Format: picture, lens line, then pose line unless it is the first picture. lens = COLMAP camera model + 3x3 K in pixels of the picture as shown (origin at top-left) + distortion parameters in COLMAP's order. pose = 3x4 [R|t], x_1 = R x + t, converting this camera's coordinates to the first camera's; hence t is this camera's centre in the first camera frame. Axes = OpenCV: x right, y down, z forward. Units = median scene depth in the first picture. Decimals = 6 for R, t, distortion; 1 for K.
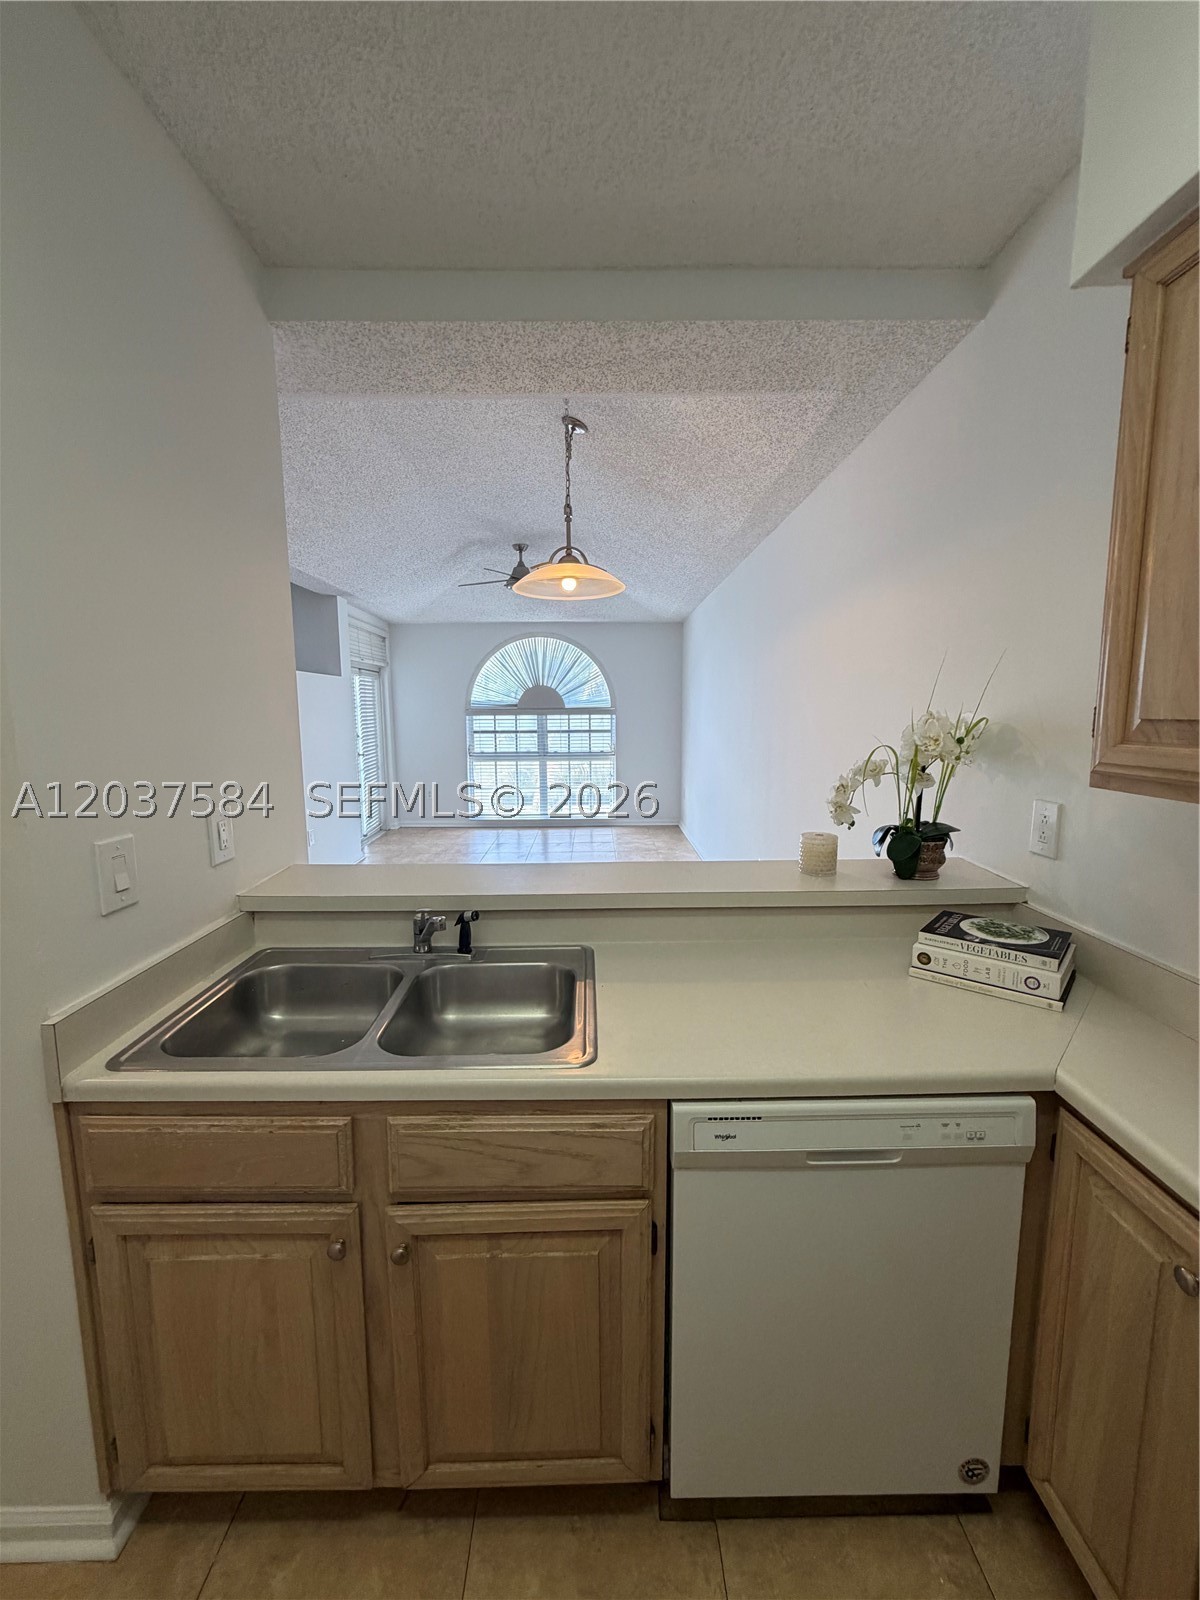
lens RADIAL K [[637.6, 0, 601.5], [0, 637.6, 792.4], [0, 0, 1]] dist [-0.001008, -0.000048]
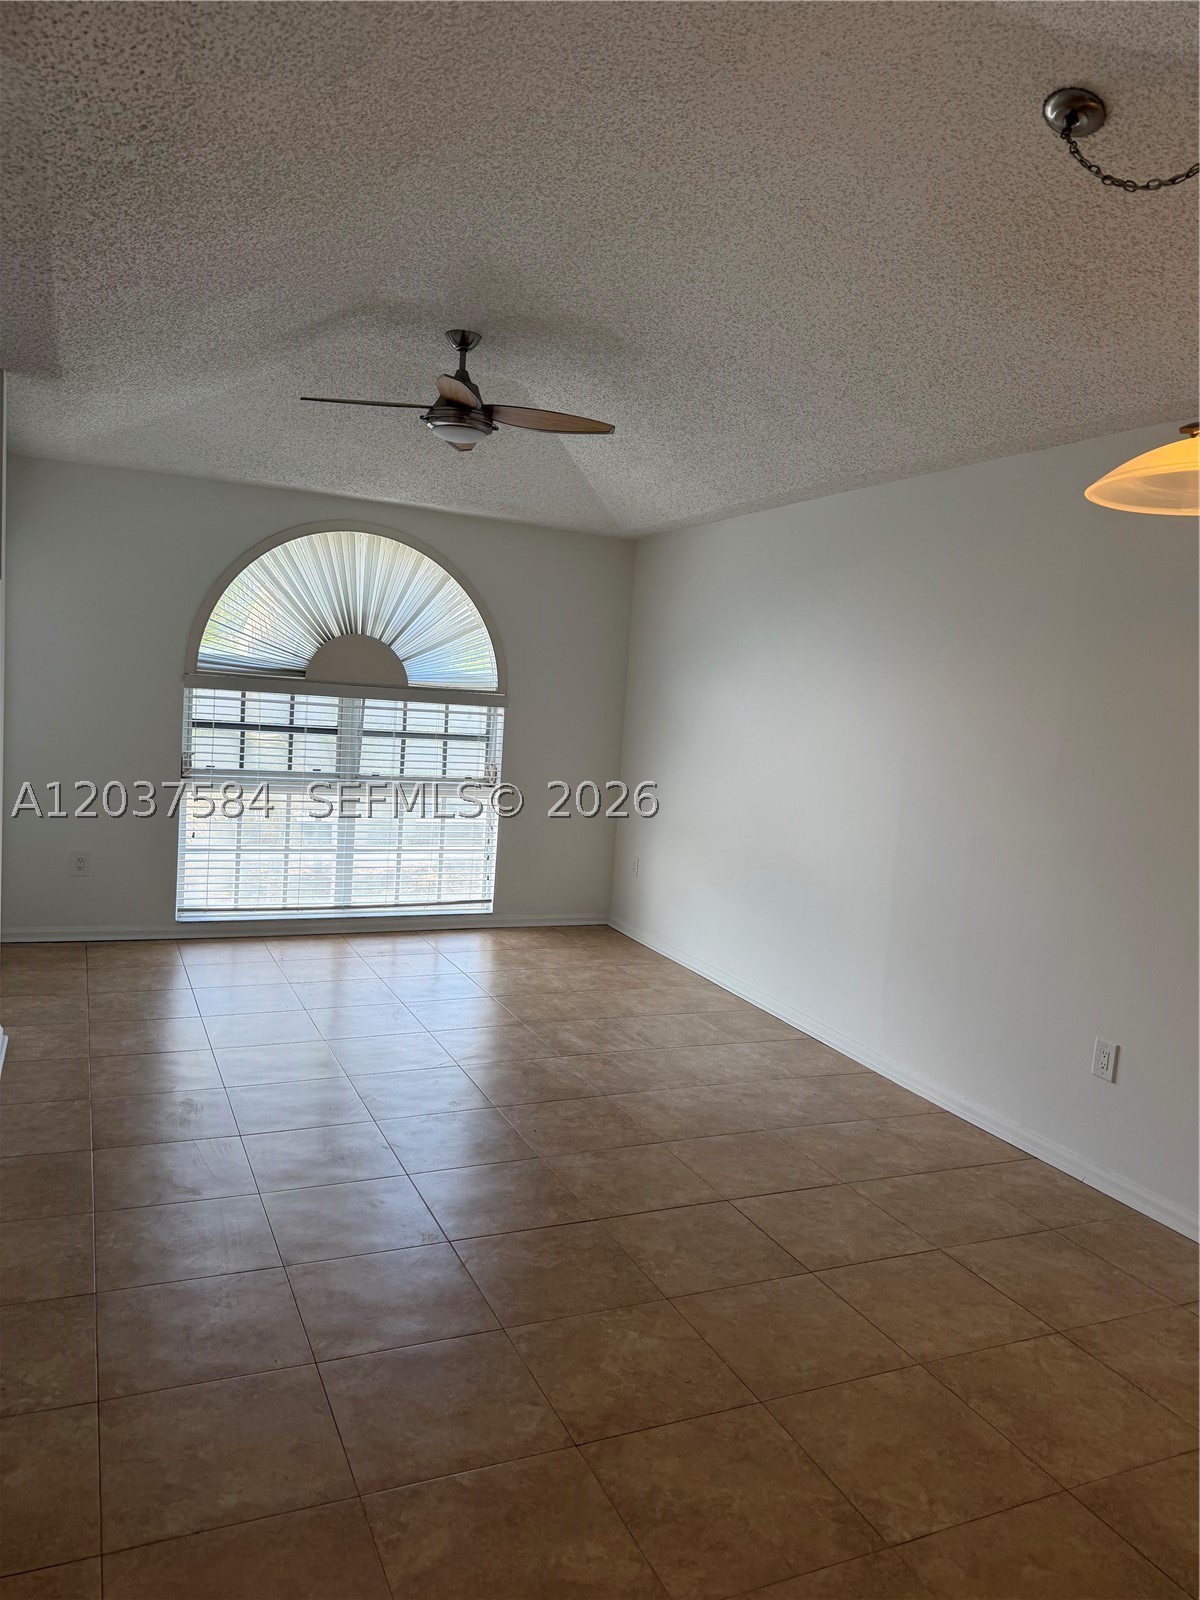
lens RADIAL K [[1108.5, 0, 600.0], [0, 1108.5, 800.0], [0, 0, 1]] dist [0.149190, -0.200009]
pose [[0.913281, 0.030315, 0.406201, -1.214595], [-0.021399, 0.999420, -0.026474, -0.126565], [-0.406768, 0.015486, 0.913400, 0.779522]]
